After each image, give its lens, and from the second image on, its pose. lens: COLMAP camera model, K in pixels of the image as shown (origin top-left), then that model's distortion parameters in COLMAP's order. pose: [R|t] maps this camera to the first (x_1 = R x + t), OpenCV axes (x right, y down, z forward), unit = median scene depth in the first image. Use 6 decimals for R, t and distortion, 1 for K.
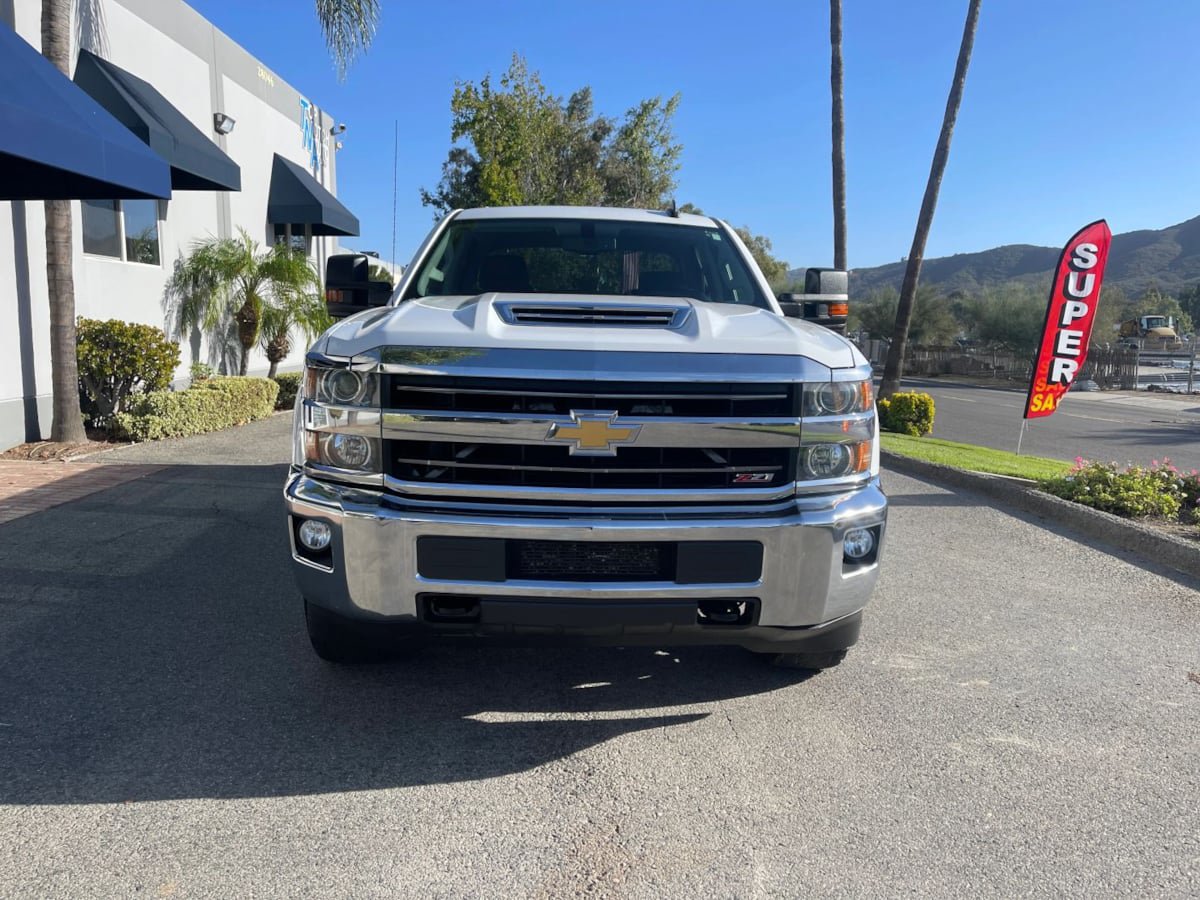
lens RADIAL K [[909.0, 0, 604.0], [0, 909.0, 446.8], [0, 0, 1]] dist [0.077950, -0.103027]
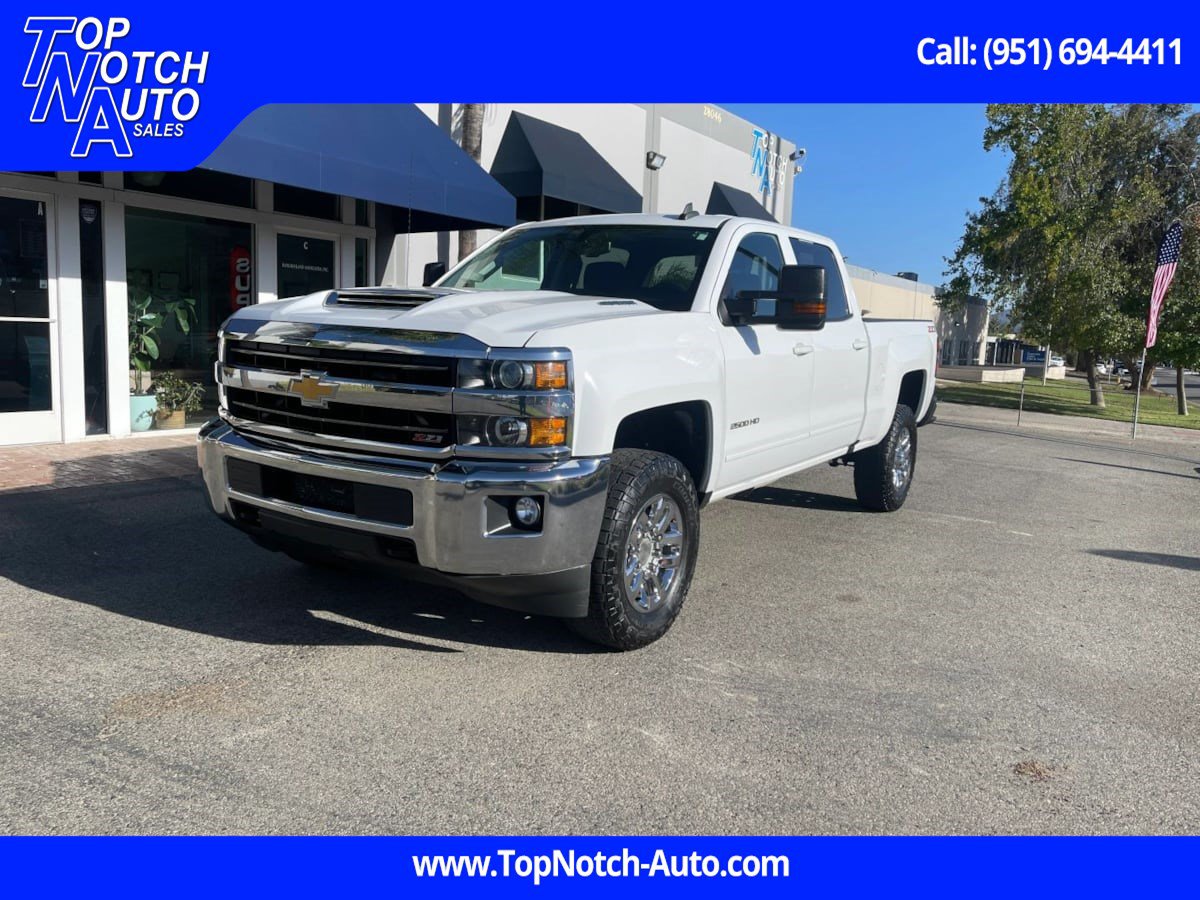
lens RADIAL K [[909.0, 0, 604.0], [0, 909.0, 446.8], [0, 0, 1]] dist [0.077950, -0.103027]
pose [[0.825757, 0.091455, -0.556562, 0.749437], [-0.104499, 0.994490, 0.008372, 0.008719], [0.554261, 0.051247, 0.830764, 0.119936]]
